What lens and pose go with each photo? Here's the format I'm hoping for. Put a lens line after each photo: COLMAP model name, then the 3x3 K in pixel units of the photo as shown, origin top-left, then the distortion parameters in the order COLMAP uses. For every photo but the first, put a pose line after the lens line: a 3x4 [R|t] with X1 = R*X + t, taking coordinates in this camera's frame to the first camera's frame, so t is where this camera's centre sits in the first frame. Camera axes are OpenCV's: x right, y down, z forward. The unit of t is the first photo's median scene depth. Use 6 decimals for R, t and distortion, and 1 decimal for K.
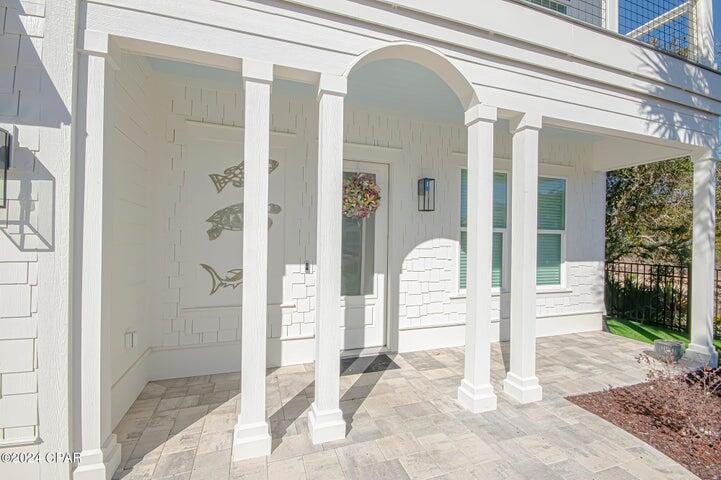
lens RADIAL K [[316.4, 0, 362.0], [0, 316.4, 236.6], [0, 0, 1]] dist [-0.004937, -0.001783]
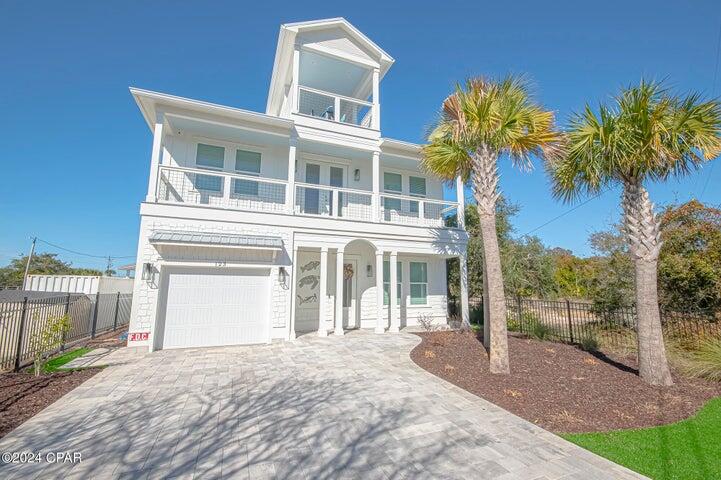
lens RADIAL K [[316.4, 0, 362.2], [0, 316.4, 242.2], [0, 0, 1]] dist [-0.004937, -0.001783]
pose [[0.998409, -0.004152, 0.056231, -0.029243], [0.011999, 0.990086, -0.139947, 0.010924], [-0.055092, 0.140399, 0.988561, -2.176571]]
